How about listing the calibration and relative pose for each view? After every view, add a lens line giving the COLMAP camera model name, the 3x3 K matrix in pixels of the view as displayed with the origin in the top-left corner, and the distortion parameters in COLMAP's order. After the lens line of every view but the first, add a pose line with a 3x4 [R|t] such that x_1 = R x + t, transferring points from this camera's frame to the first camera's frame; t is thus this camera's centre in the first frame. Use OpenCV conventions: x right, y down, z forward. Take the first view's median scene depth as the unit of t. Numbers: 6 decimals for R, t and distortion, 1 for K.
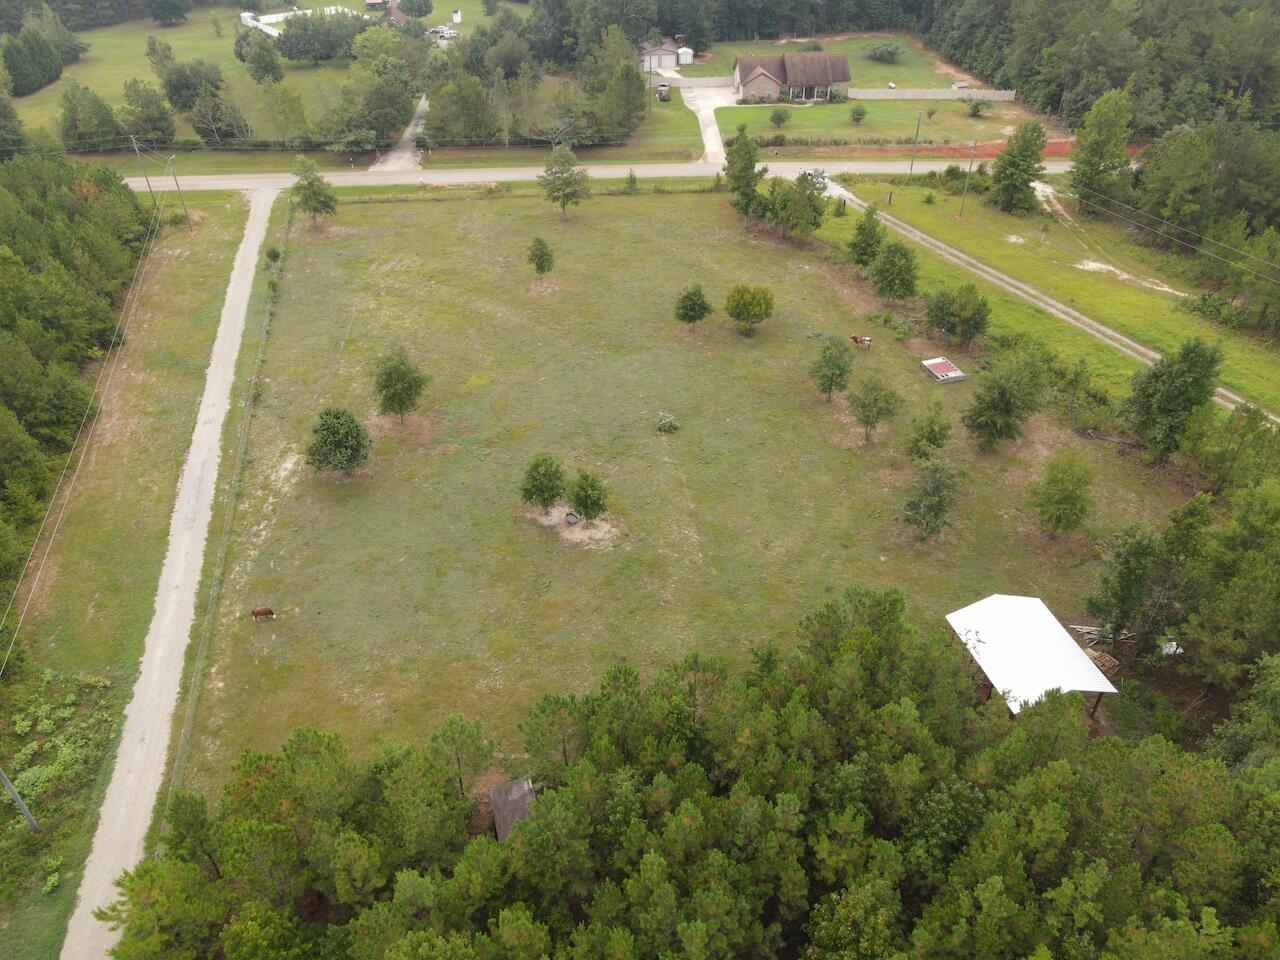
lens RADIAL K [[938.3, 0, 633.8], [0, 938.3, 480.0], [0, 0, 1]] dist [-0.003804, 0.038710]
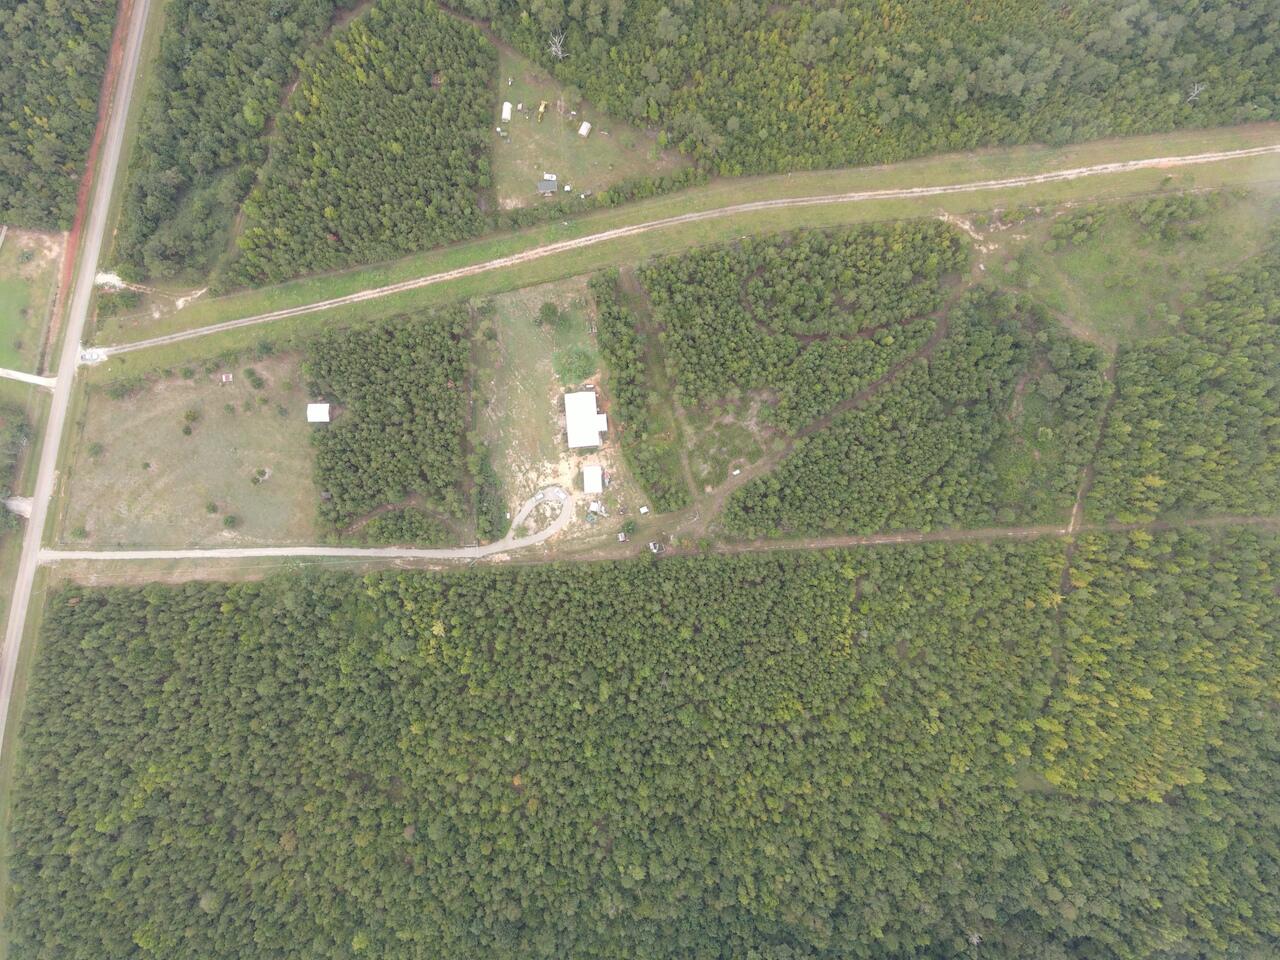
lens RADIAL K [[938.3, 0, 633.8], [0, 938.3, 480.0], [0, 0, 1]] dist [-0.003804, 0.038710]
pose [[0.218053, -0.975148, 0.039224, 0.136955], [0.605678, 0.166731, 0.778046, -2.406517], [-0.765250, -0.145898, 0.626982, -3.321099]]
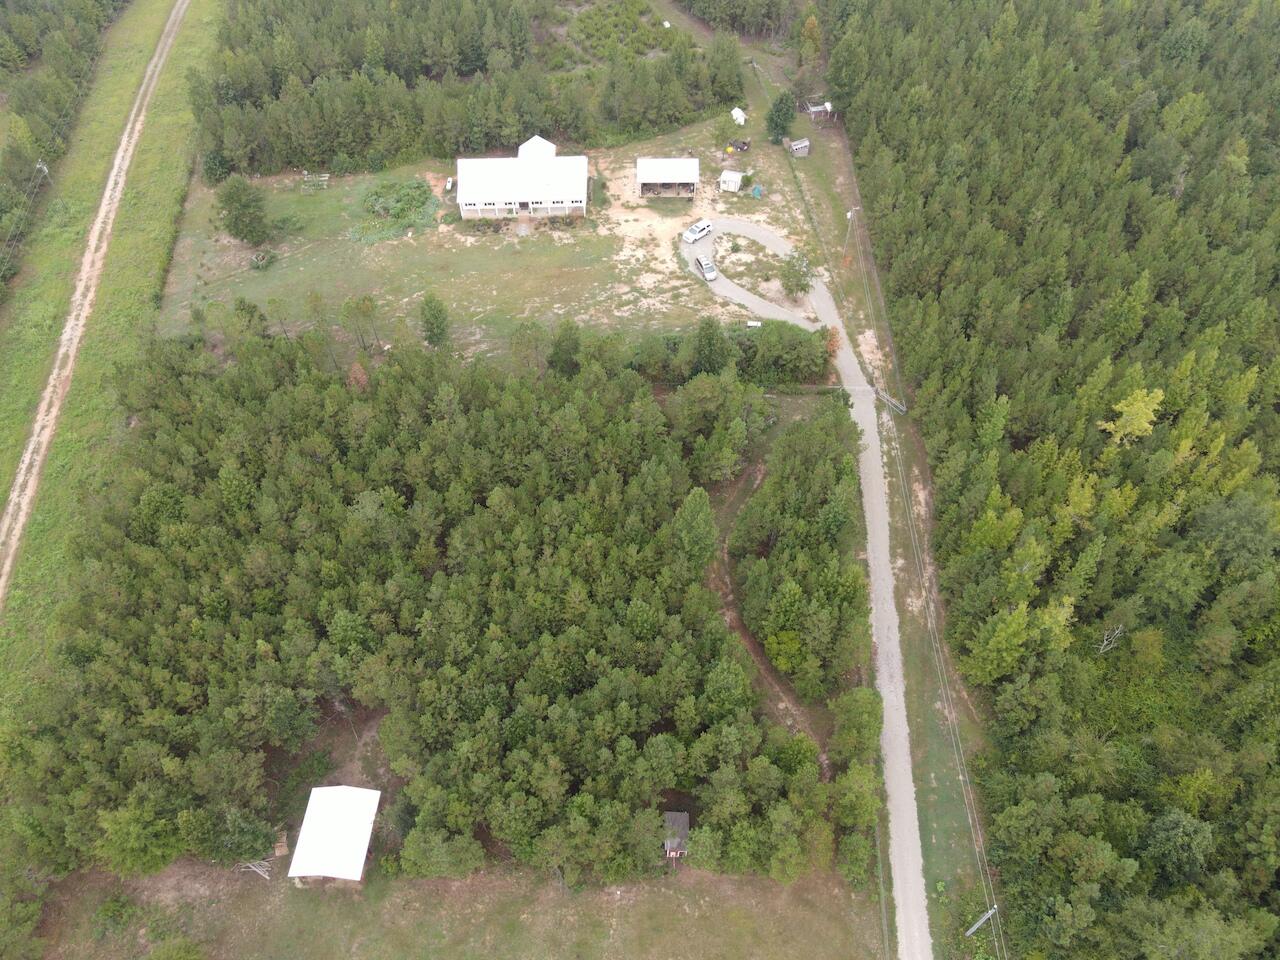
lens RADIAL K [[935.5, 0, 633.7], [0, 935.5, 482.7], [0, 0, 1]] dist [-0.012112, 0.055575]
pose [[-0.957684, -0.201332, 0.205689, -0.176030], [0.199548, 0.050562, 0.978583, -0.886897], [-0.207420, 0.978217, -0.008248, 0.254518]]
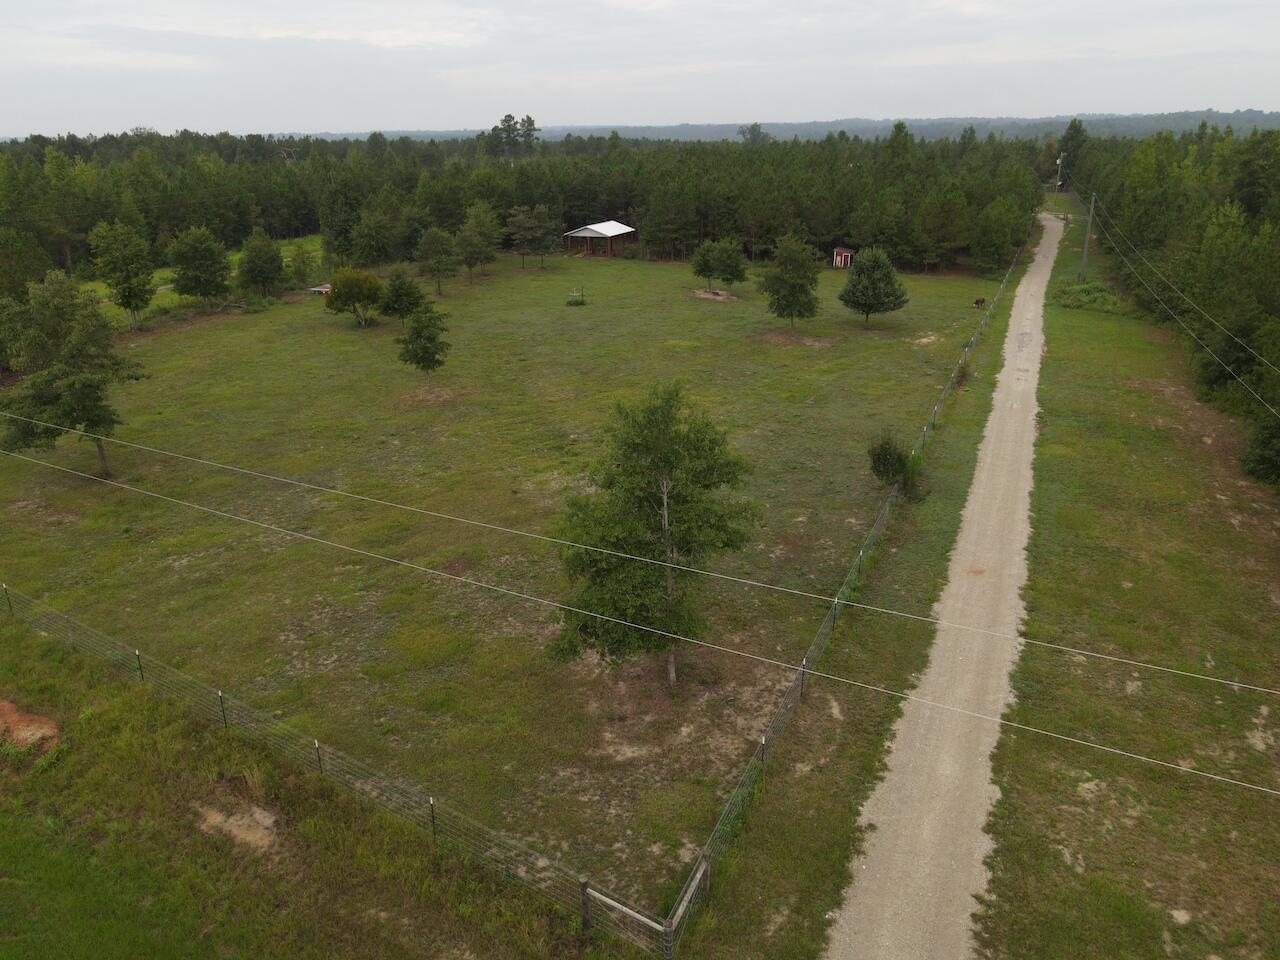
lens RADIAL K [[938.3, 0, 633.8], [0, 938.3, 480.0], [0, 0, 1]] dist [-0.003804, 0.038710]
pose [[-0.802684, -0.179910, 0.568622, -0.697162], [0.377136, 0.585482, 0.717621, -0.717236], [-0.462025, 0.790470, -0.402107, 1.633851]]
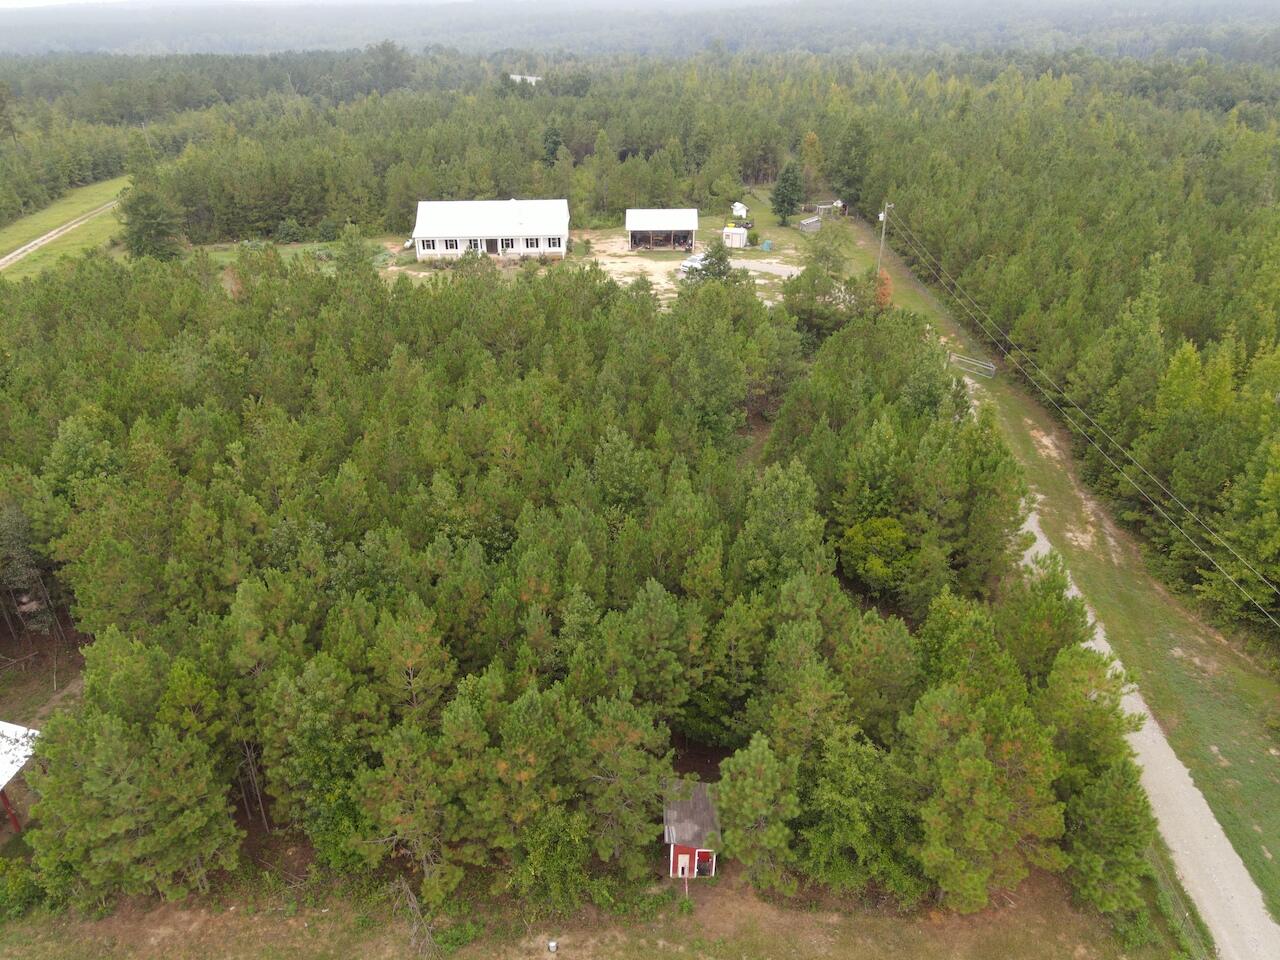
lens RADIAL K [[938.3, 0, 633.8], [0, 938.3, 480.0], [0, 0, 1]] dist [-0.003804, 0.038710]
pose [[-0.957900, -0.104885, 0.267257, -0.165205], [0.192372, 0.456530, 0.868662, -0.291391], [-0.213120, 0.883504, -0.417134, 0.693758]]
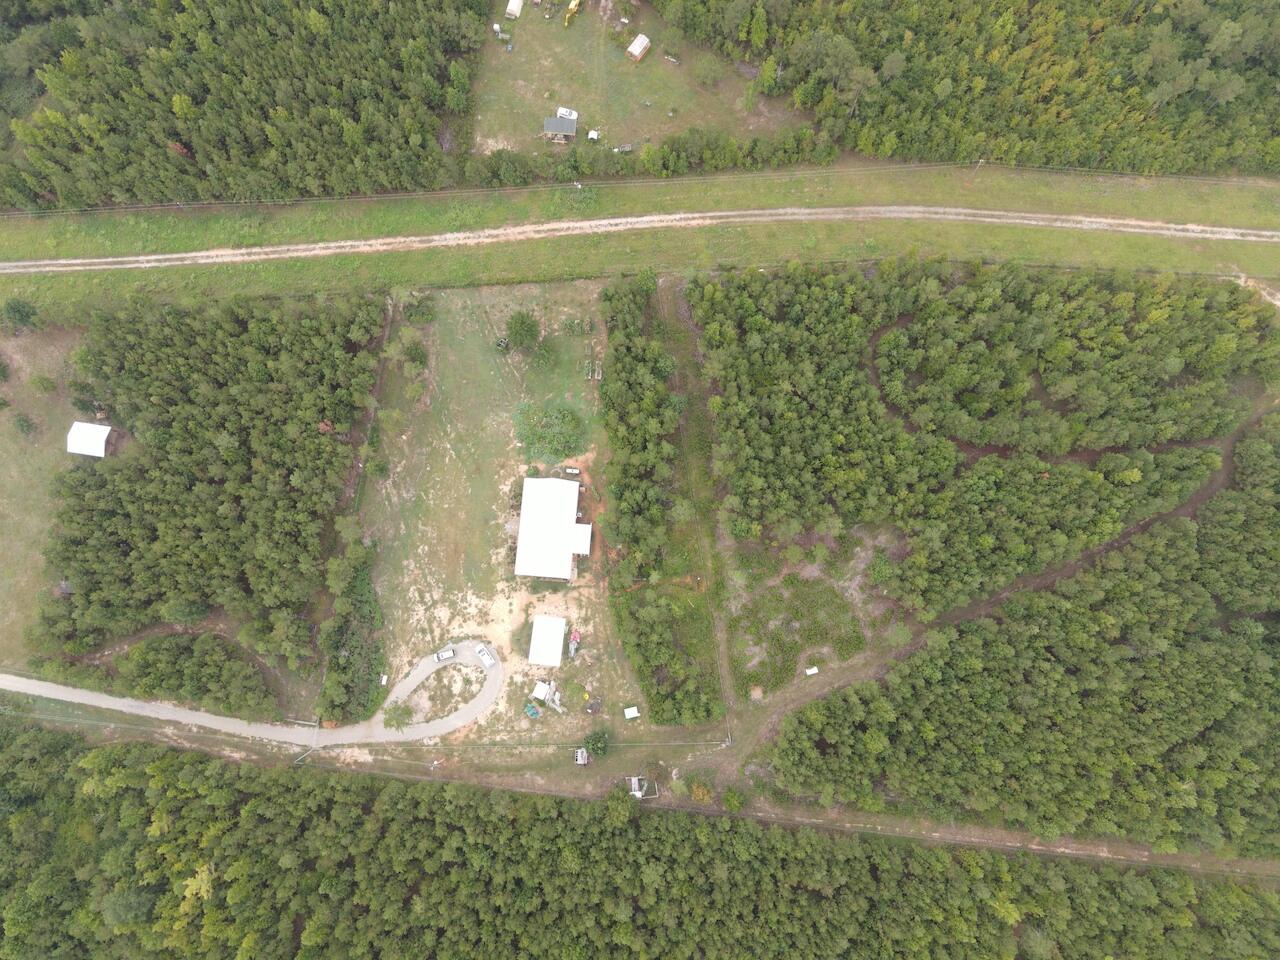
lens RADIAL K [[923.7, 0, 633.5], [0, 923.7, 481.0], [0, 0, 1]] dist [-0.008205, 0.053850]
pose [[0.374915, -0.915775, 0.144201, 0.385897], [0.575344, 0.351812, 0.738382, -0.833470], [-0.726924, -0.193866, 0.658785, -2.027931]]
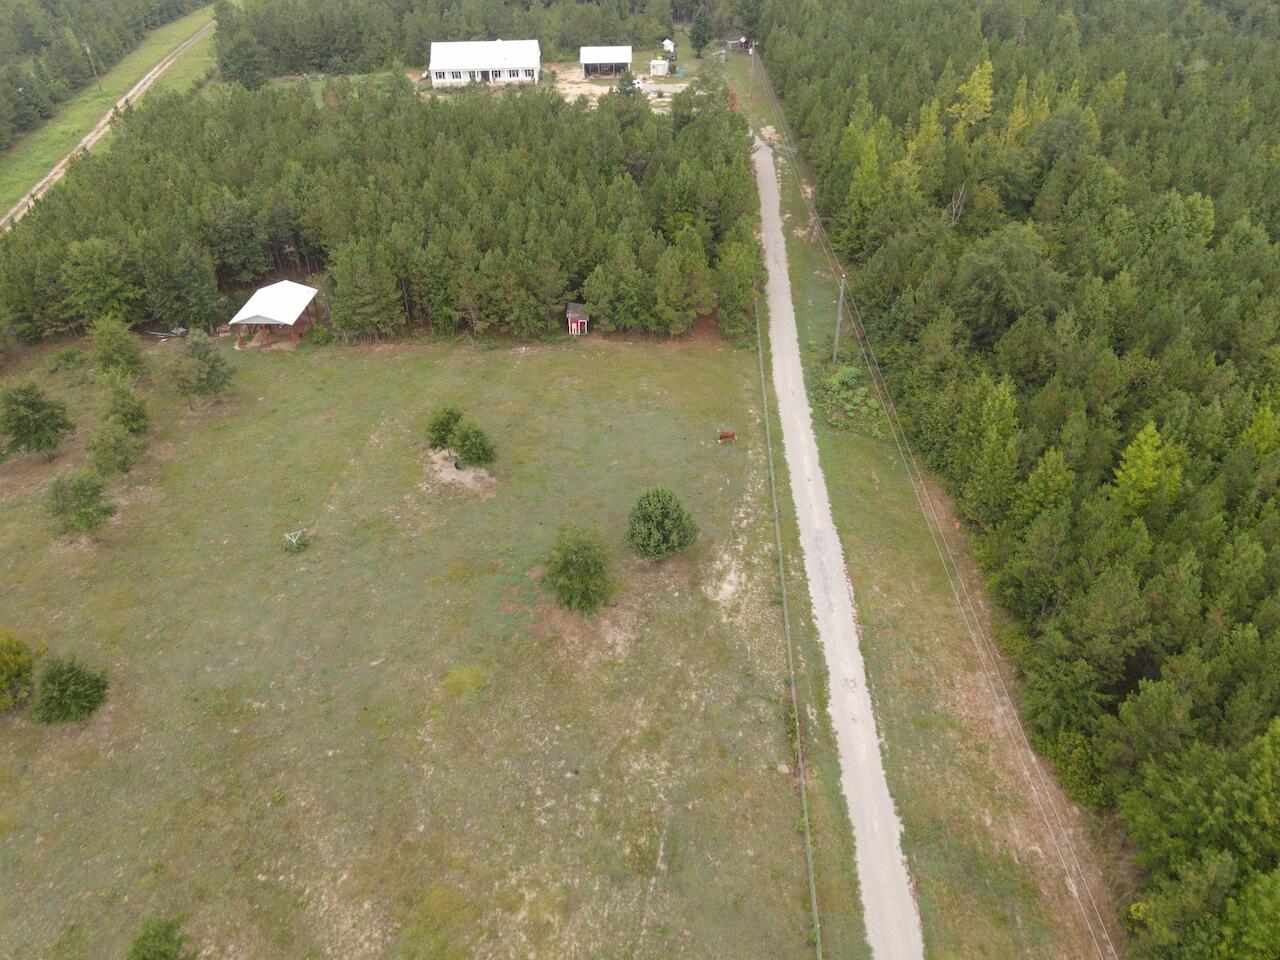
lens RADIAL K [[923.7, 0, 633.5], [0, 923.7, 481.0], [0, 0, 1]] dist [-0.008205, 0.053850]
pose [[-0.959833, -0.136233, 0.245277, -0.482177], [0.195542, 0.302106, 0.933003, -0.839319], [-0.201206, 0.943490, -0.263332, 1.156886]]
